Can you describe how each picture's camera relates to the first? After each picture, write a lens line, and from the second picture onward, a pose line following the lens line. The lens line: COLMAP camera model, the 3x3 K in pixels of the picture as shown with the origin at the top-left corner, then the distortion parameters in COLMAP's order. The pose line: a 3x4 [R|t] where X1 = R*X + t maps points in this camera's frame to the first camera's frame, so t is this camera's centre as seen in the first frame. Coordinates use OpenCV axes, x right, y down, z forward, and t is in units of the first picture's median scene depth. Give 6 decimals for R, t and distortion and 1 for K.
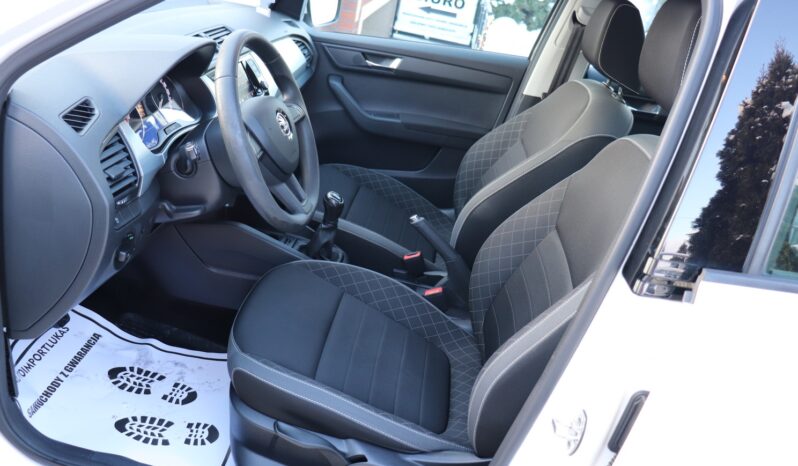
lens RADIAL K [[661.7, 0, 388.7], [0, 661.7, 234.5], [0, 0, 1]] dist [-0.175820, 0.153295]
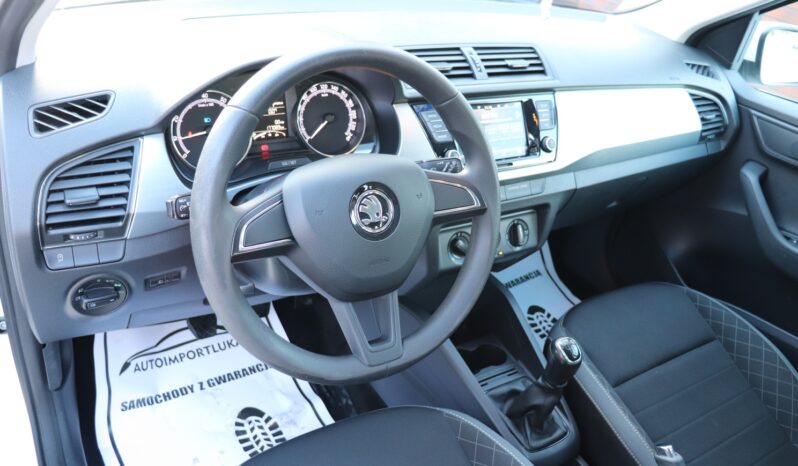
lens RADIAL K [[661.7, 0, 388.7], [0, 661.7, 234.5], [0, 0, 1]] dist [-0.175820, 0.153295]
pose [[0.631453, 0.343272, -0.695293, 0.158314], [-0.364920, 0.922725, 0.124143, -0.135162], [0.684179, 0.175336, 0.707924, 0.355232]]
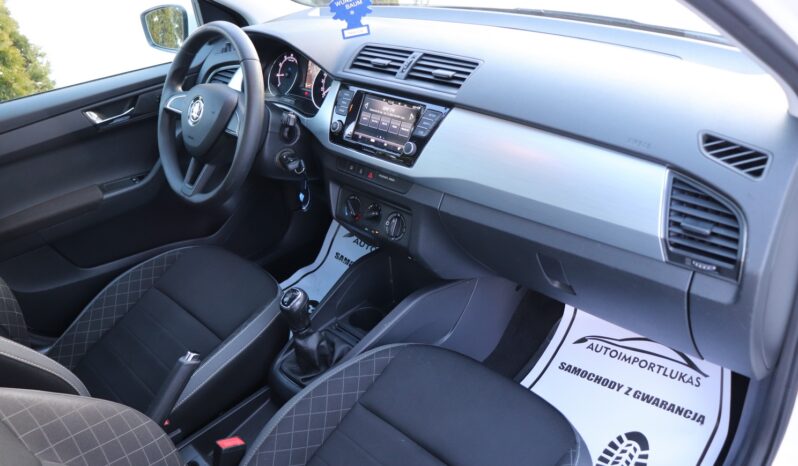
lens RADIAL K [[661.7, 0, 388.7], [0, 661.7, 234.5], [0, 0, 1]] dist [-0.175820, 0.153295]
pose [[-0.653945, 0.293435, -0.697317, 0.267088], [-0.319760, 0.728137, 0.606276, -0.463004], [0.685645, 0.619445, -0.382333, 1.050936]]
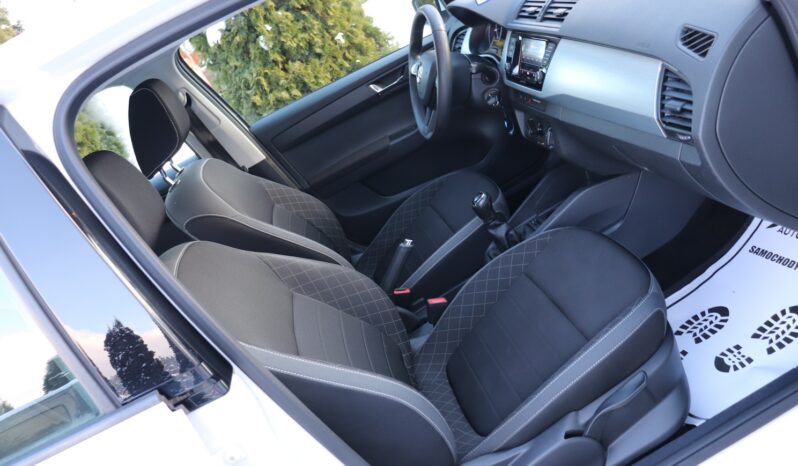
lens RADIAL K [[661.7, 0, 388.7], [0, 661.7, 234.5], [0, 0, 1]] dist [-0.175820, 0.153295]
pose [[-0.902619, 0.401436, -0.155333, 0.175069], [0.175330, 0.672463, 0.719064, -0.608098], [0.393114, 0.621806, -0.677361, 1.330119]]
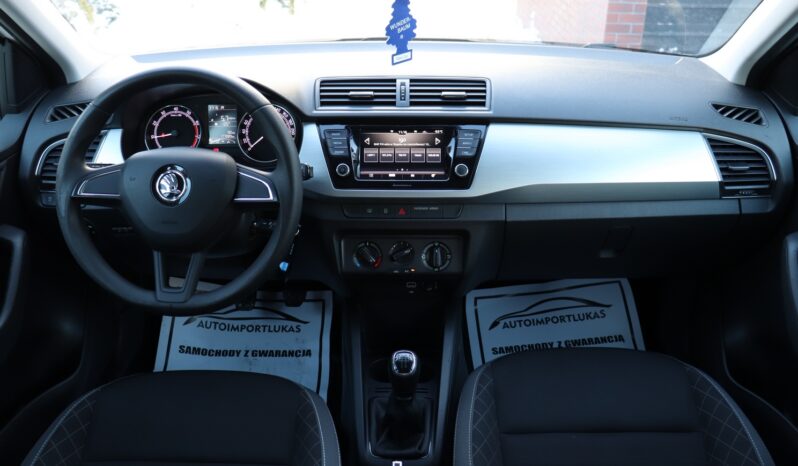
lens RADIAL K [[661.7, 0, 388.7], [0, 661.7, 234.5], [0, 0, 1]] dist [-0.175820, 0.153295]
pose [[0.094850, 0.319423, -0.942853, 0.377049], [-0.405068, 0.877554, 0.256551, -0.254327], [0.909353, 0.357586, 0.212624, 0.653115]]
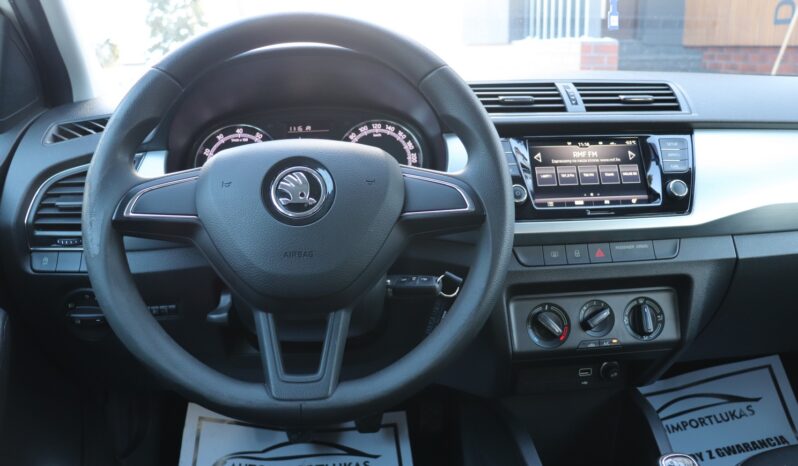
lens RADIAL K [[661.7, 0, 388.7], [0, 661.7, 234.5], [0, 0, 1]] dist [-0.175820, 0.153295]
pose [[0.207075, 0.091182, -0.974067, 0.185214], [-0.370442, 0.928819, 0.008195, -0.099421], [0.905479, 0.359138, 0.226113, 0.574749]]
